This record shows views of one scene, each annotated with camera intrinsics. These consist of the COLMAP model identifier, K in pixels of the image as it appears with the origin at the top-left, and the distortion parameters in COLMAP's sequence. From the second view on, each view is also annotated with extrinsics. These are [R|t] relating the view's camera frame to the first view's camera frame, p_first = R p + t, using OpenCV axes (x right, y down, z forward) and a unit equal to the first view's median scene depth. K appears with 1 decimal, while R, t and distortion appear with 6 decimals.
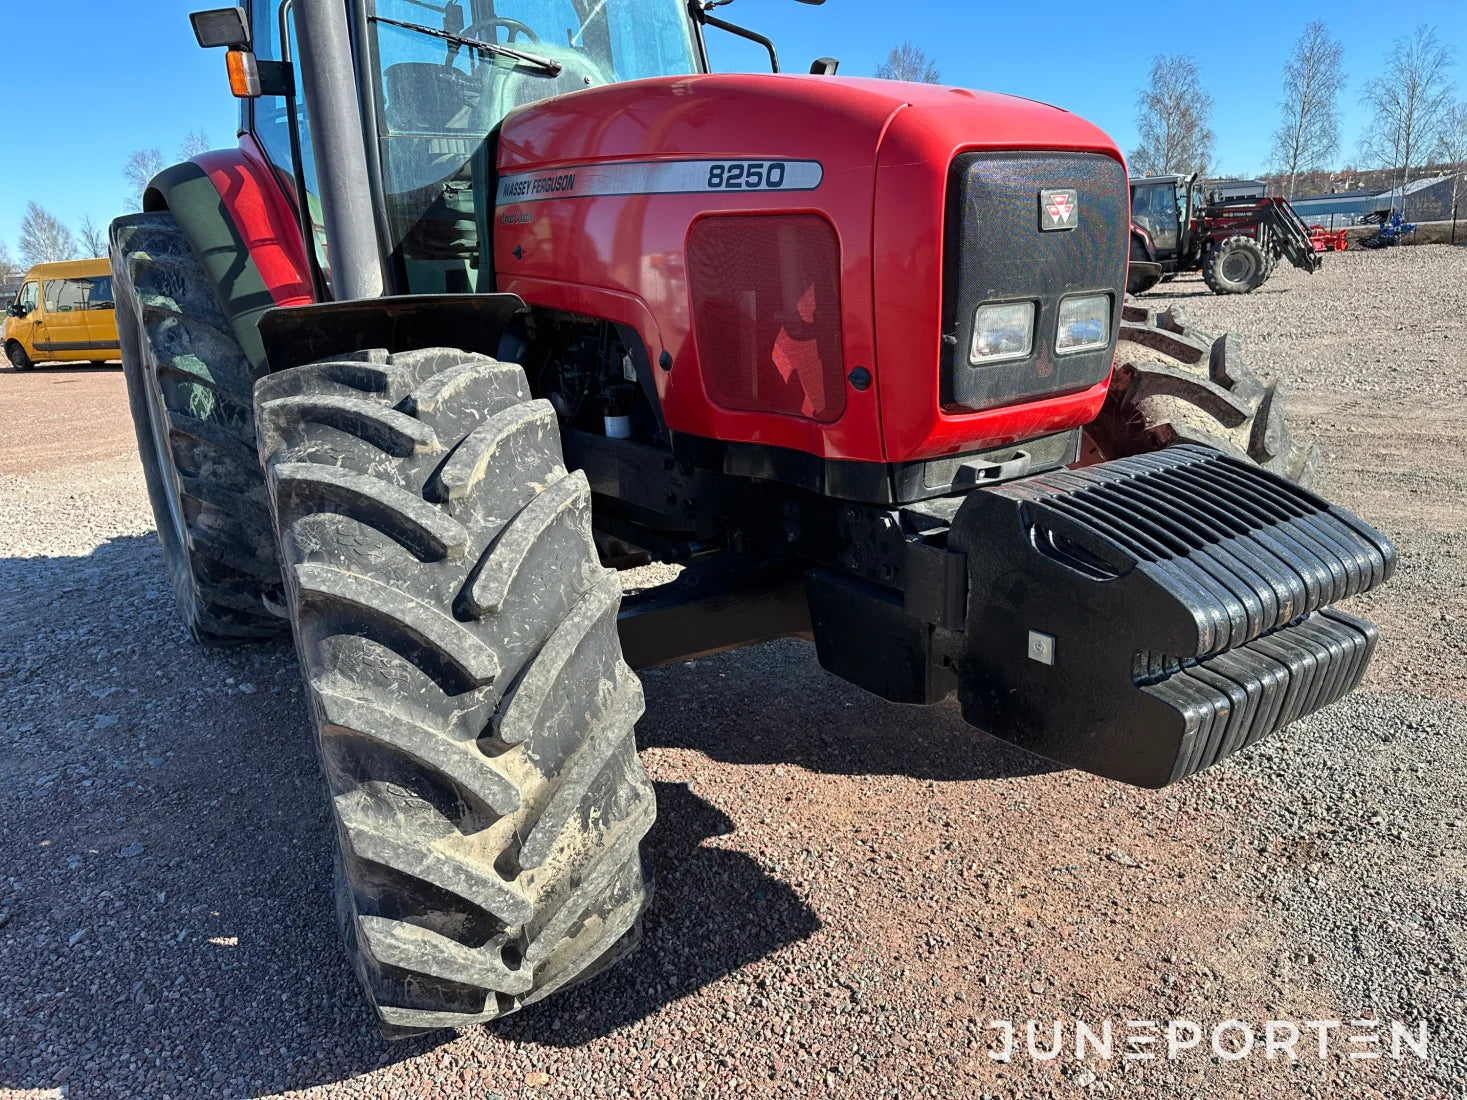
lens RADIAL K [[1000.5, 0, 733.5], [0, 1000.5, 550.0], [0, 0, 1]] dist [0.142032, -0.231509]
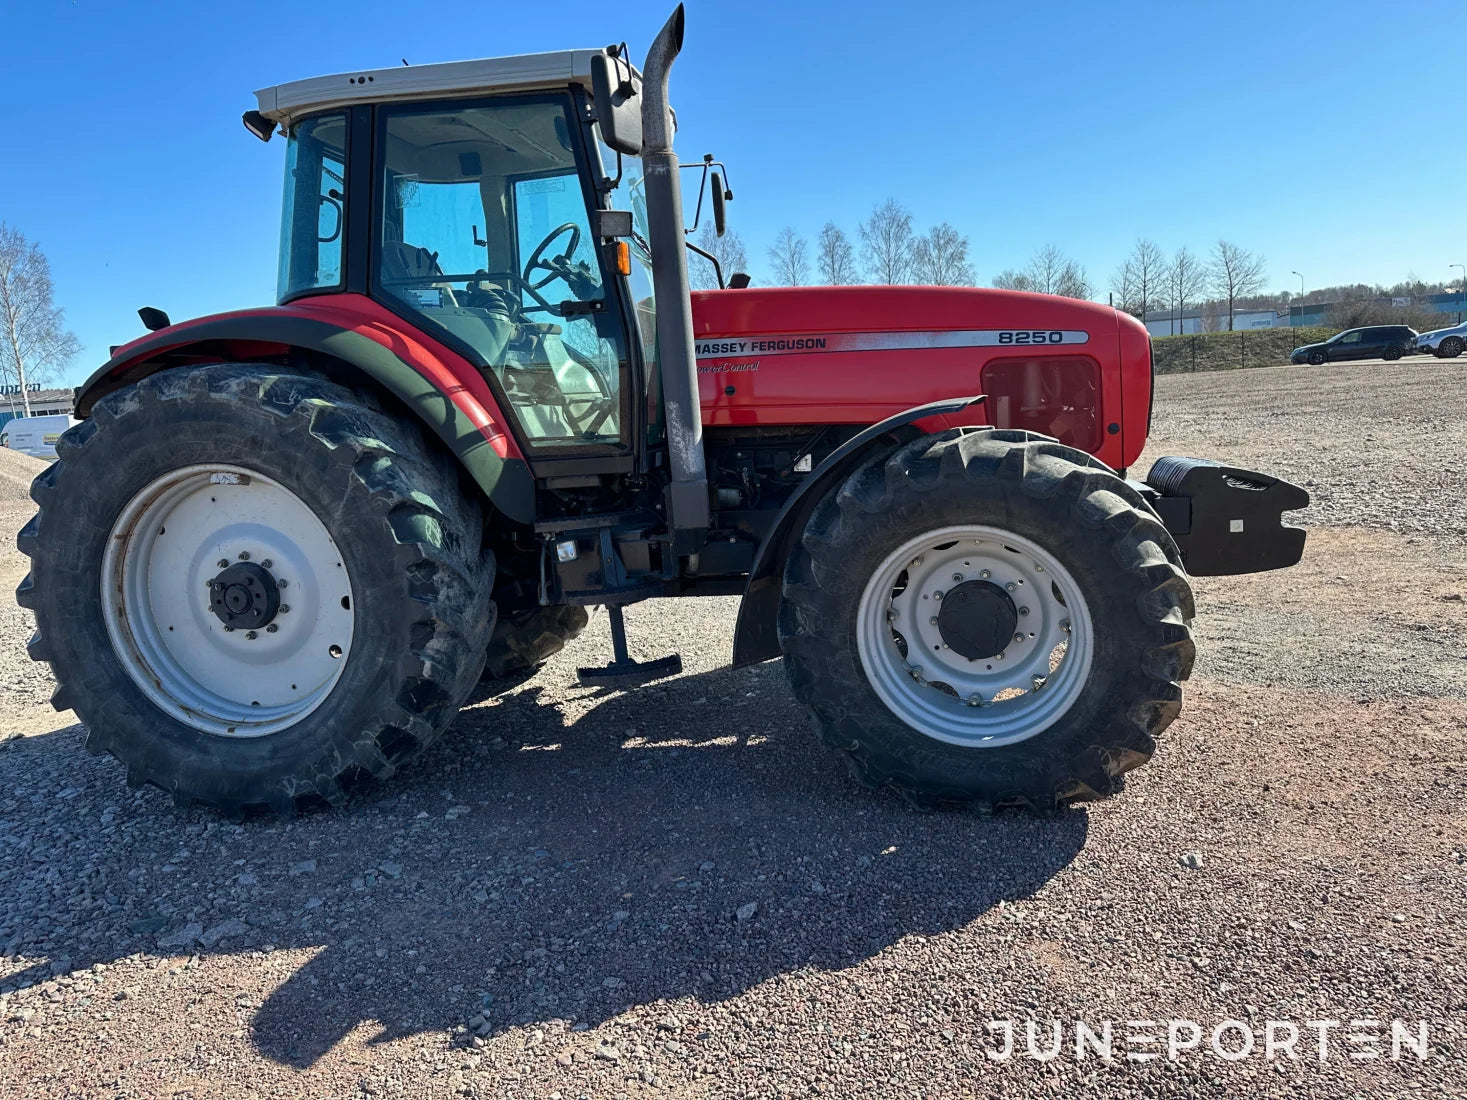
lens RADIAL K [[1000.5, 0, 733.5], [0, 1000.5, 550.0], [0, 0, 1]] dist [0.142032, -0.231509]
pose [[0.709961, -0.107472, 0.695992, -1.468366], [0.233533, 0.968295, -0.088701, 0.058049], [-0.664393, 0.225512, 0.712549, 0.056198]]
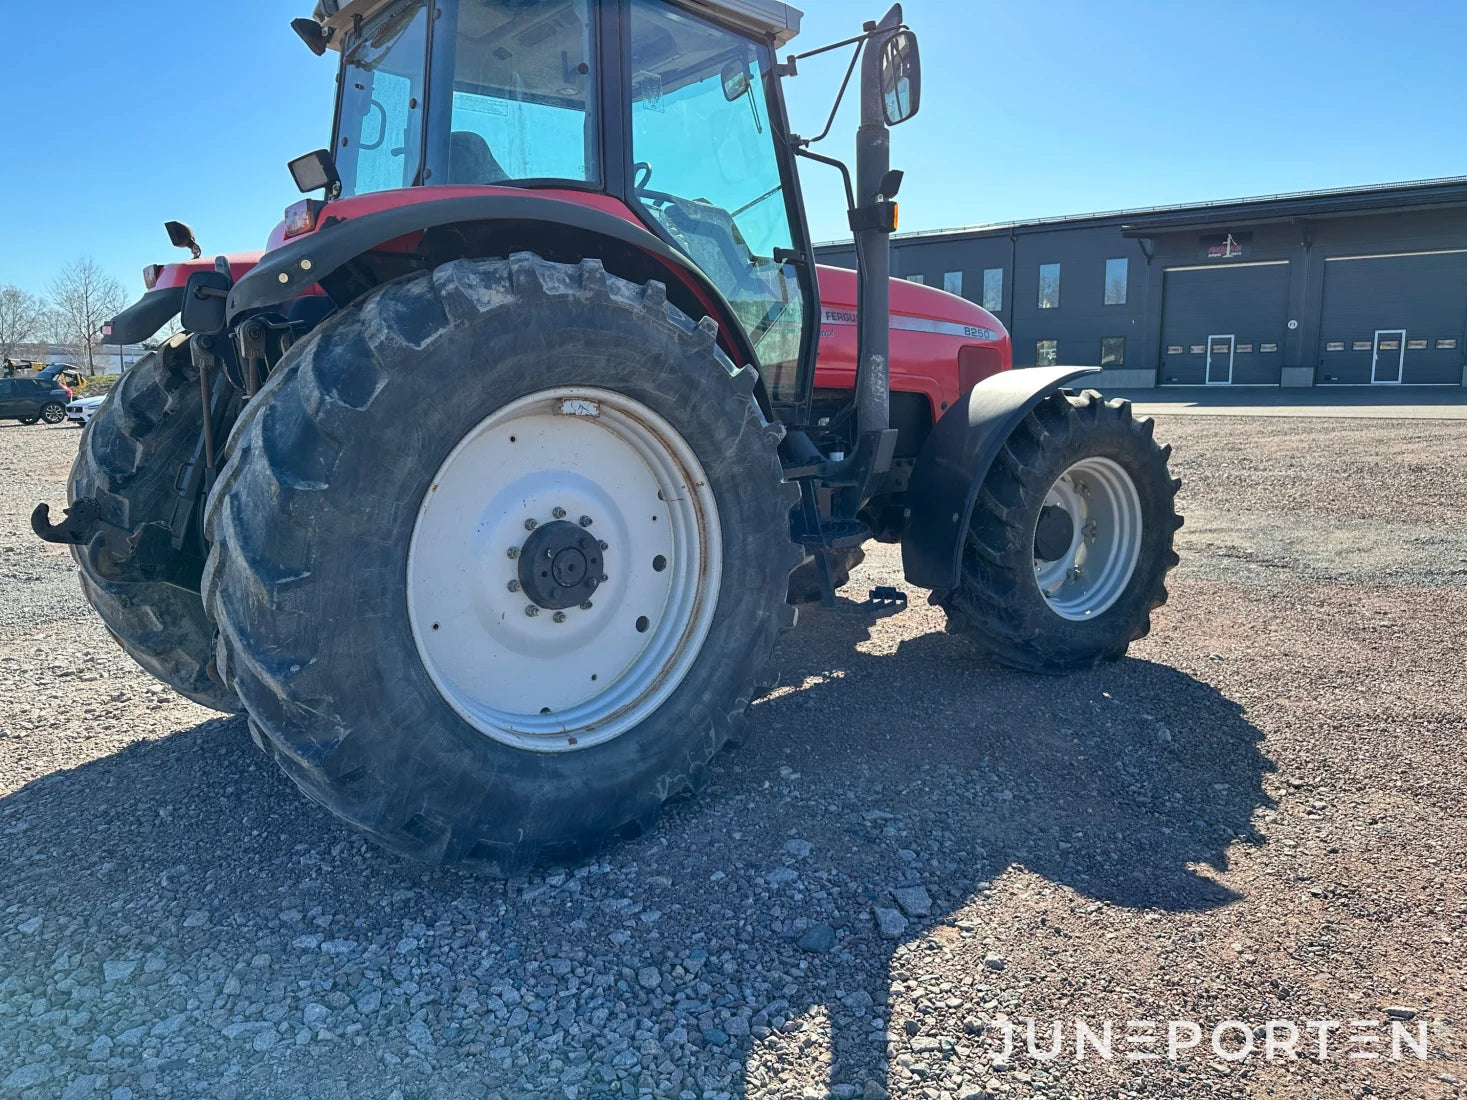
lens RADIAL K [[1000.5, 0, 733.5], [0, 1000.5, 550.0], [0, 0, 1]] dist [0.142032, -0.231509]
pose [[-0.102116, -0.103848, 0.989337, -2.113723], [0.304771, 0.943445, 0.130488, -0.300662], [-0.946936, 0.314846, -0.064691, 1.581088]]
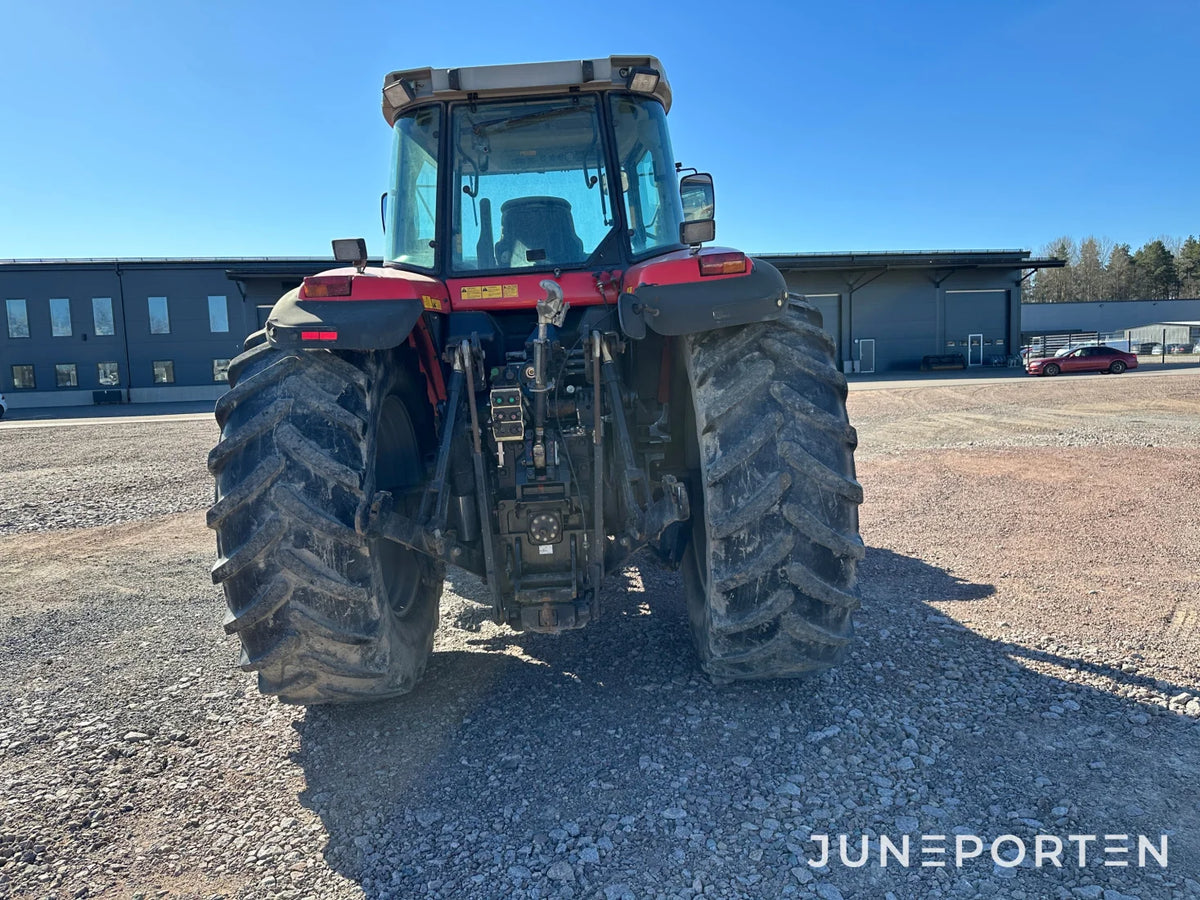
lens RADIAL K [[821.2, 0, 594.4], [0, 821.2, 458.0], [0, 0, 1]] dist [0.164074, -0.300069]
pose [[-0.807126, 0.035411, 0.589316, -1.568803], [0.256033, 0.920442, 0.295354, -0.776554], [-0.531973, 0.389272, -0.751979, 3.035327]]
